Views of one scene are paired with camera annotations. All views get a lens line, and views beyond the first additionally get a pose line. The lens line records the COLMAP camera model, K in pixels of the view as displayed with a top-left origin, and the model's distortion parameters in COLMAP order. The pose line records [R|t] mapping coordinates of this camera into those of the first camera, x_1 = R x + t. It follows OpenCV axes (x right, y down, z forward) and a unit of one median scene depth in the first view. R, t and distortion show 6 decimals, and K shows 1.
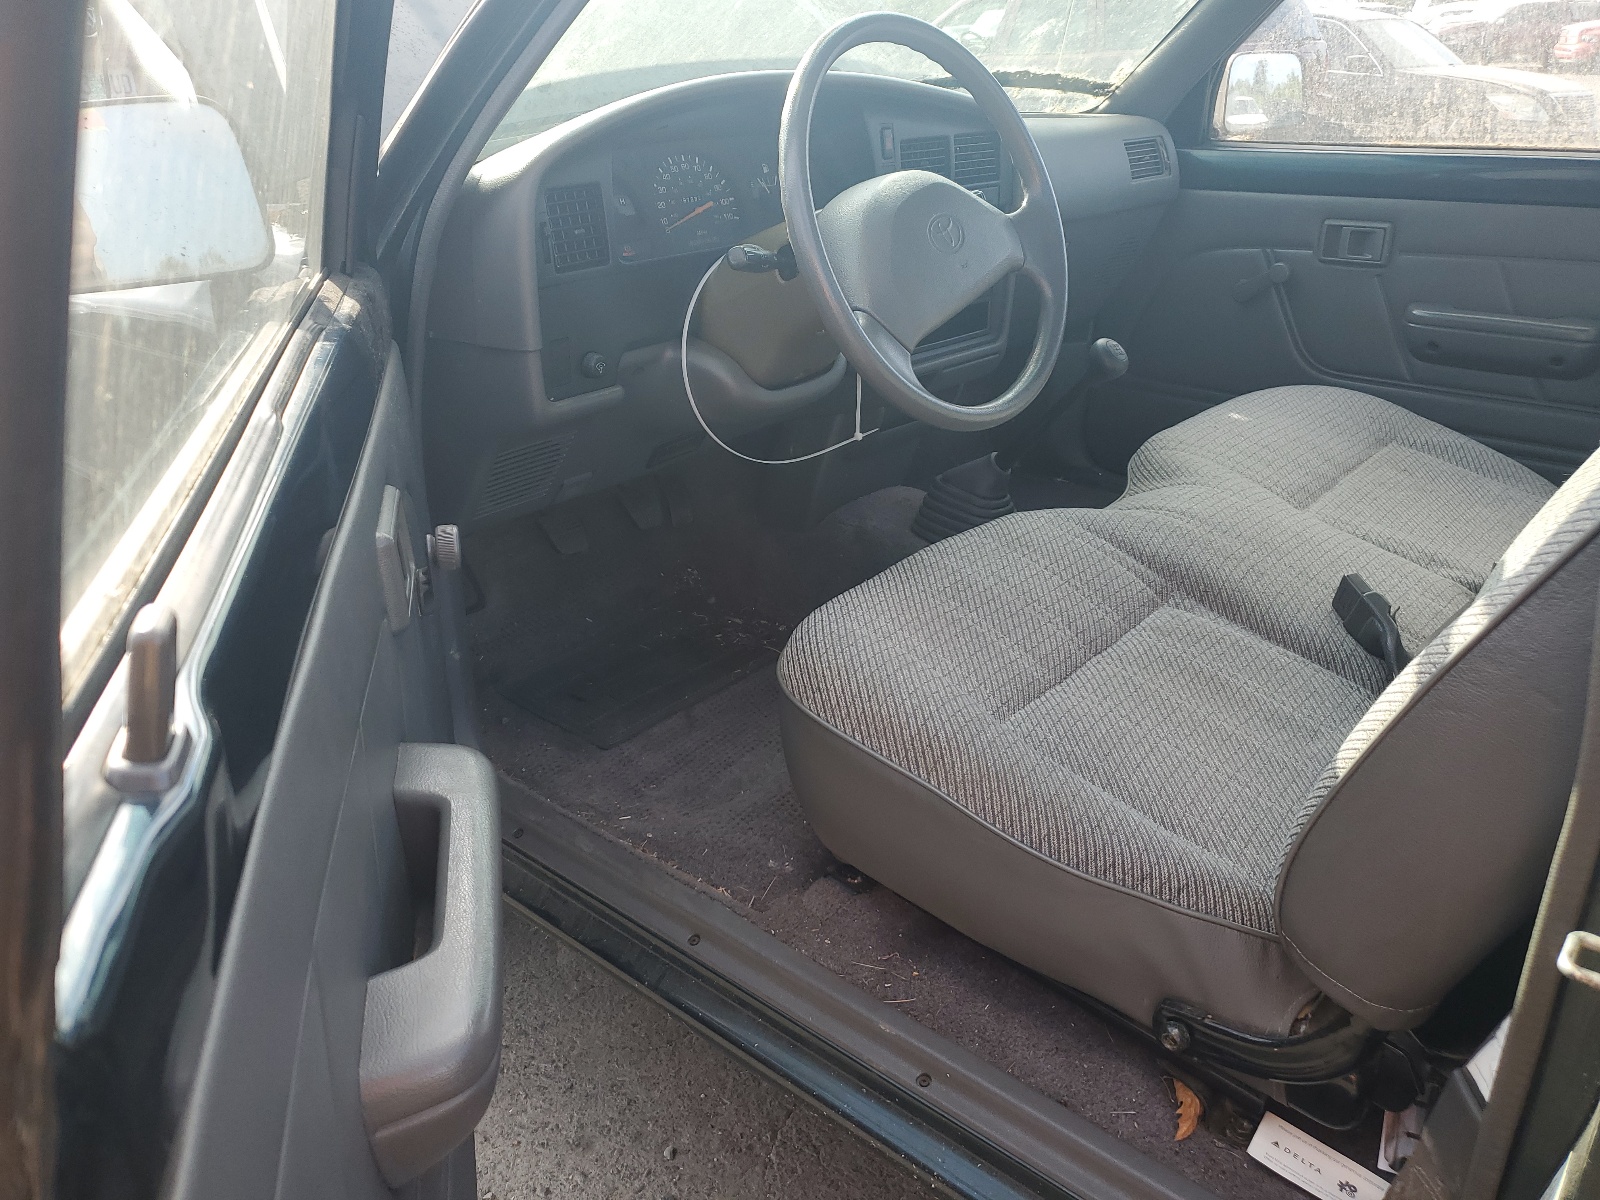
lens RADIAL K [[1213.6, 0, 800.0], [0, 1213.6, 600.0], [0, 0, 1]] dist [0.144982, -0.167185]
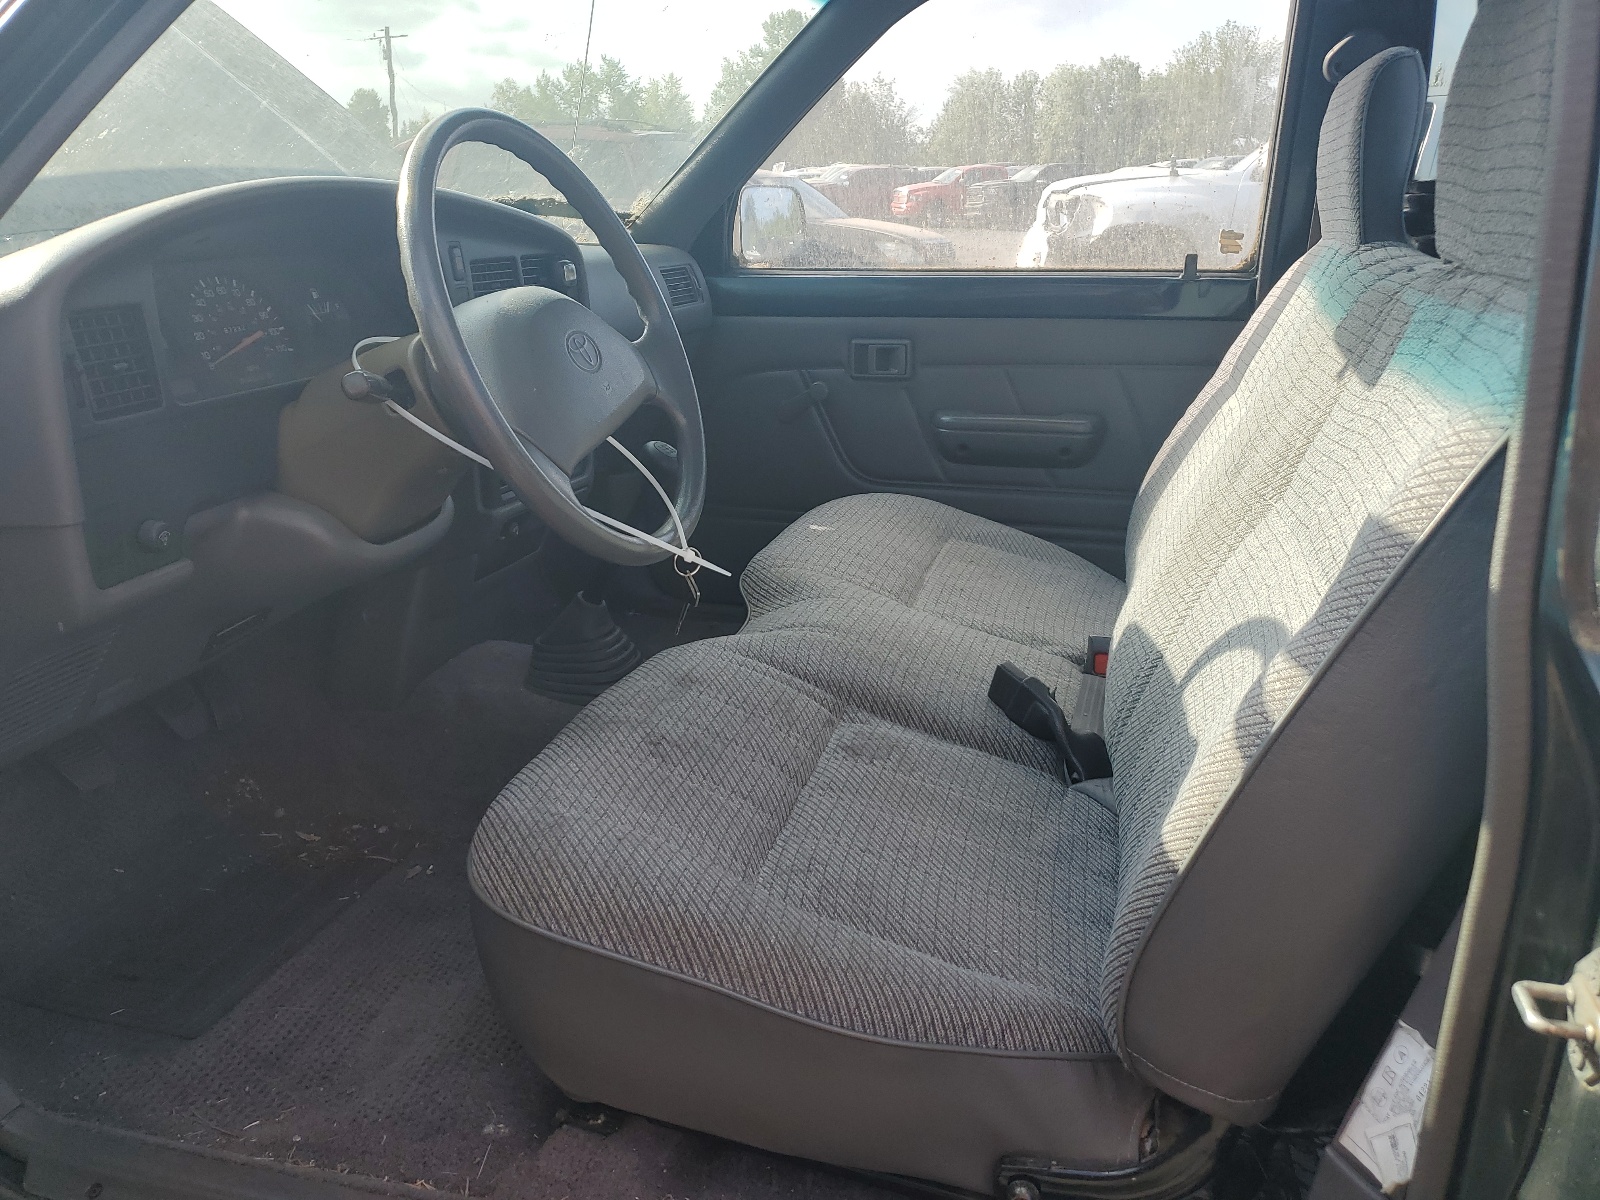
lens RADIAL K [[1243.6, 0, 799.4], [0, 1243.6, 617.4], [0, 0, 1]] dist [0.043018, 0.008595]
pose [[0.910243, -0.133600, 0.391929, -0.107484], [0.172156, 0.982938, -0.064764, -0.021456], [-0.376589, 0.126424, 0.917713, 0.129922]]
